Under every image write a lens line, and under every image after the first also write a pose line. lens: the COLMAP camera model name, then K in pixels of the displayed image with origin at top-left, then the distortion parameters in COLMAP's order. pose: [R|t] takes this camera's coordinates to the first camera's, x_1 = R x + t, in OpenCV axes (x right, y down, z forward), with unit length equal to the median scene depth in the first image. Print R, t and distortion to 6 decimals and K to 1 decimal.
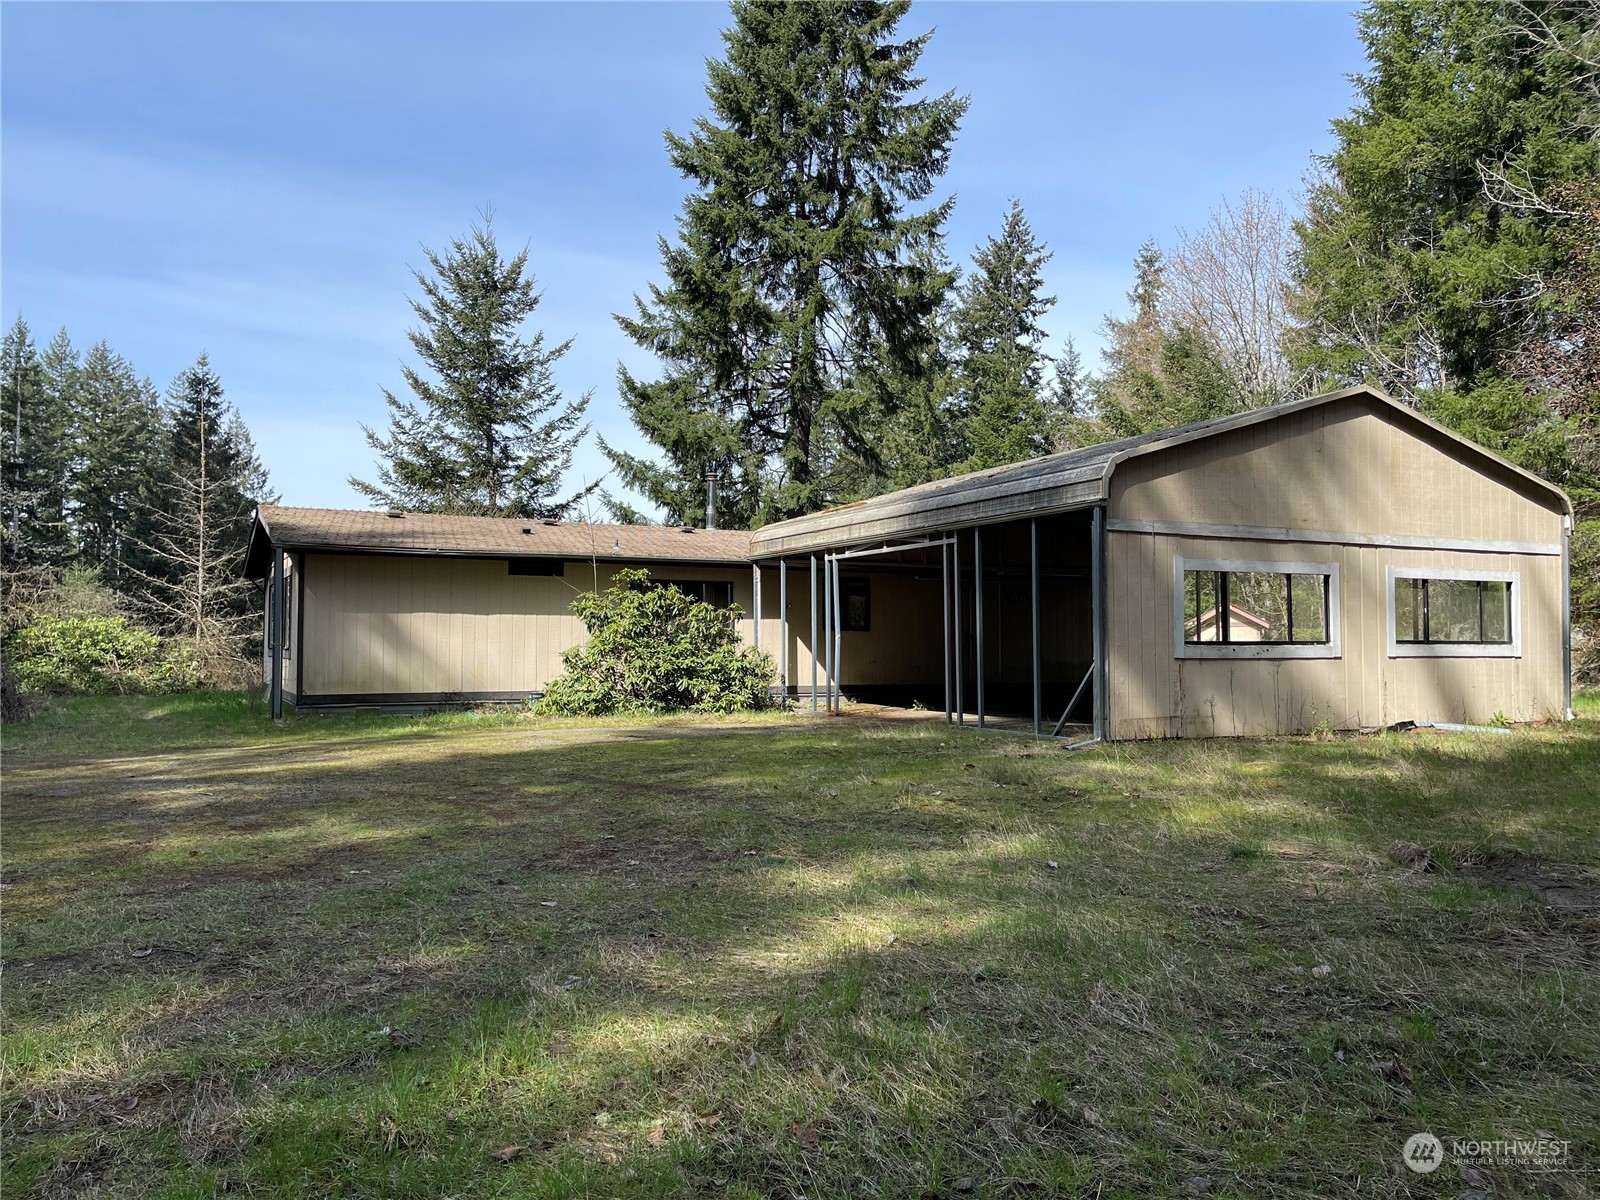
lens RADIAL K [[1203.4, 0, 791.7], [0, 1203.4, 597.4], [0, 0, 1]] dist [0.069053, -0.093371]
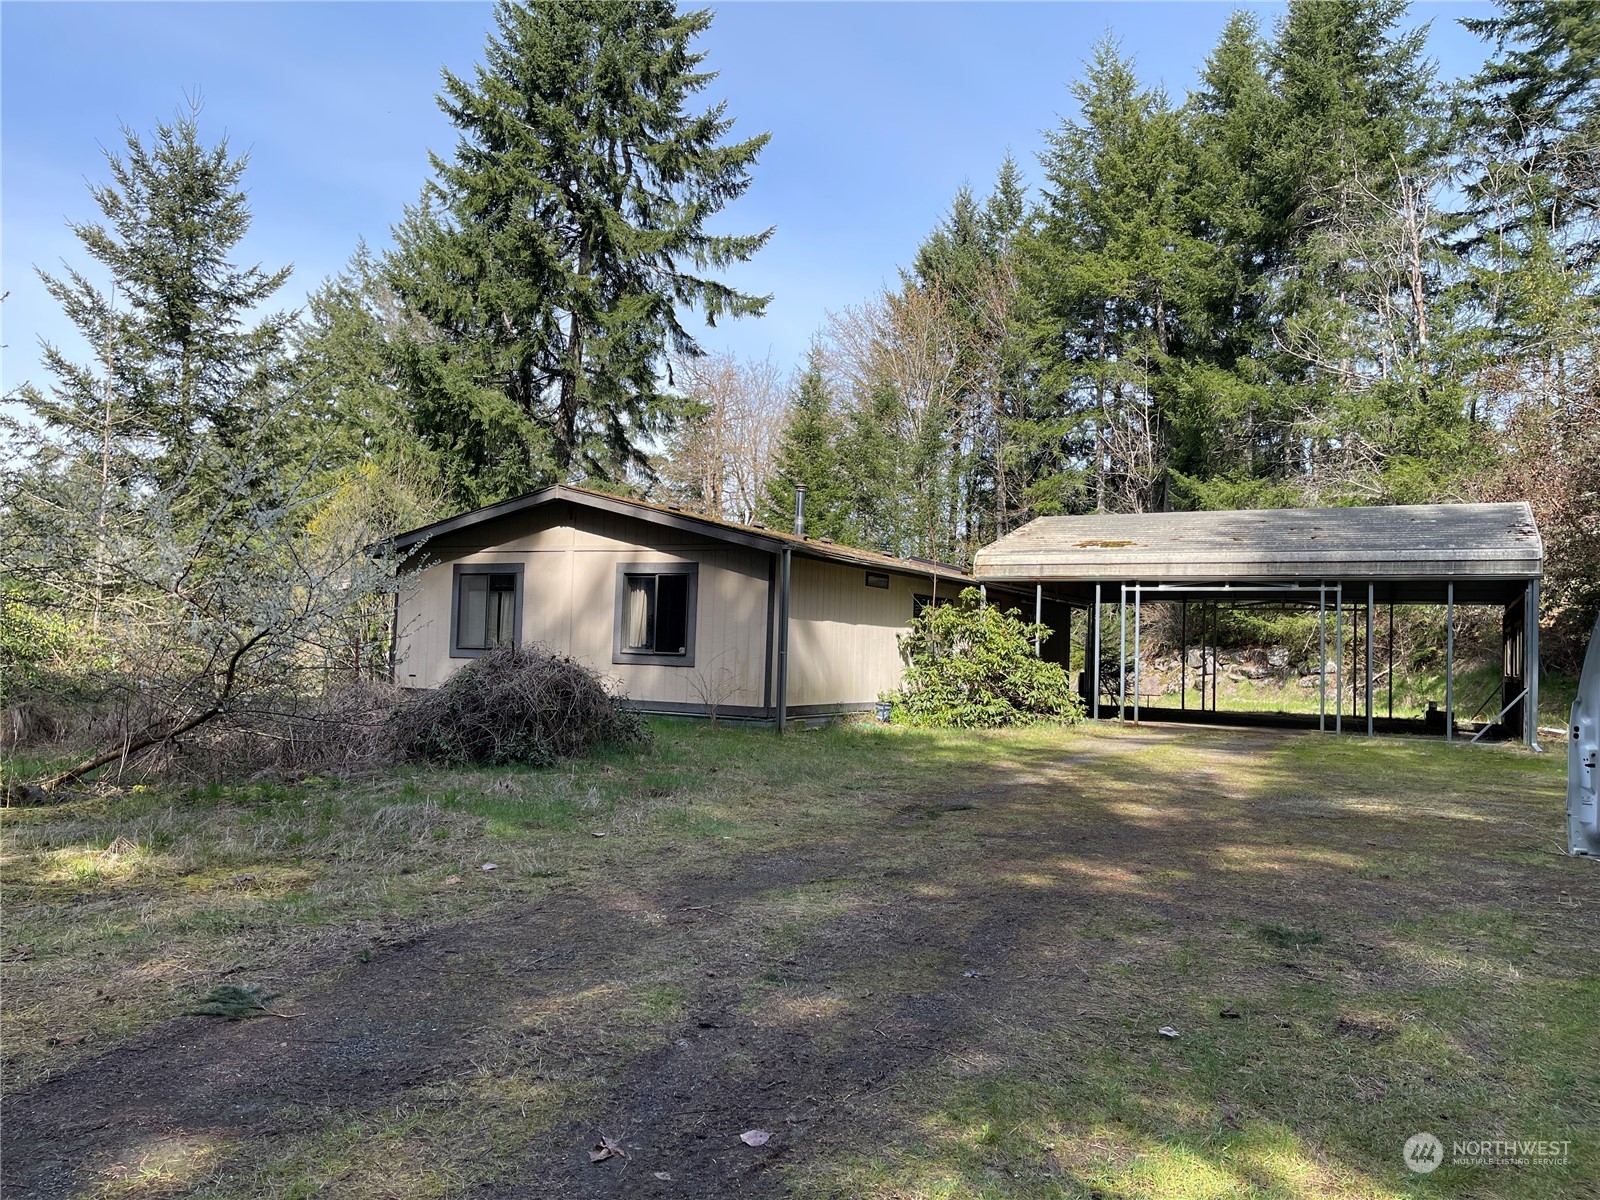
lens RADIAL K [[1203.4, 0, 794.9], [0, 1203.4, 602.6], [0, 0, 1]] dist [0.069053, -0.093371]
pose [[0.813591, 0.048939, 0.579375, -0.841346], [-0.053951, 0.998507, -0.008581, 0.006971], [-0.578930, -0.024277, 0.815016, 0.226907]]
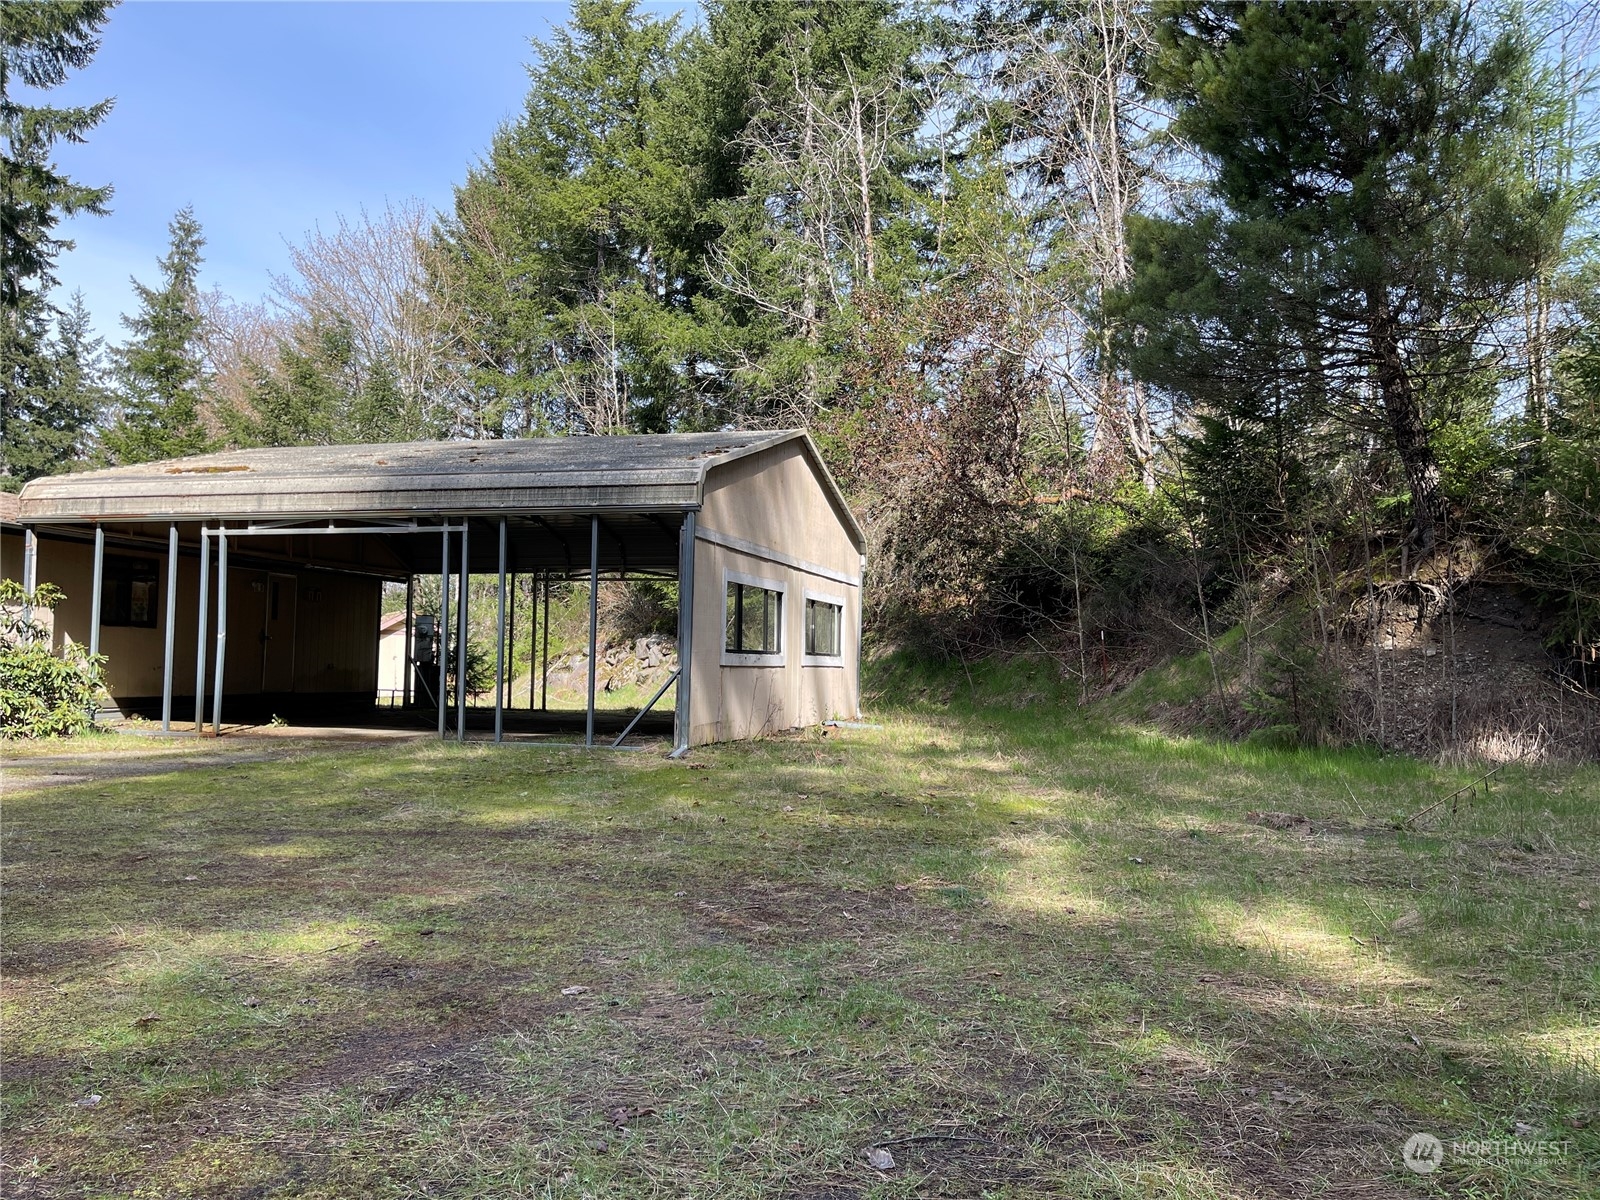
lens RADIAL K [[1203.4, 0, 800.2], [0, 1203.4, 599.5], [0, 0, 1]] dist [0.069053, -0.093371]
pose [[0.669974, 0.051034, 0.740628, -0.273797], [-0.046525, 0.998560, -0.026721, 0.012714], [-0.740925, -0.016555, 0.671384, 0.181256]]
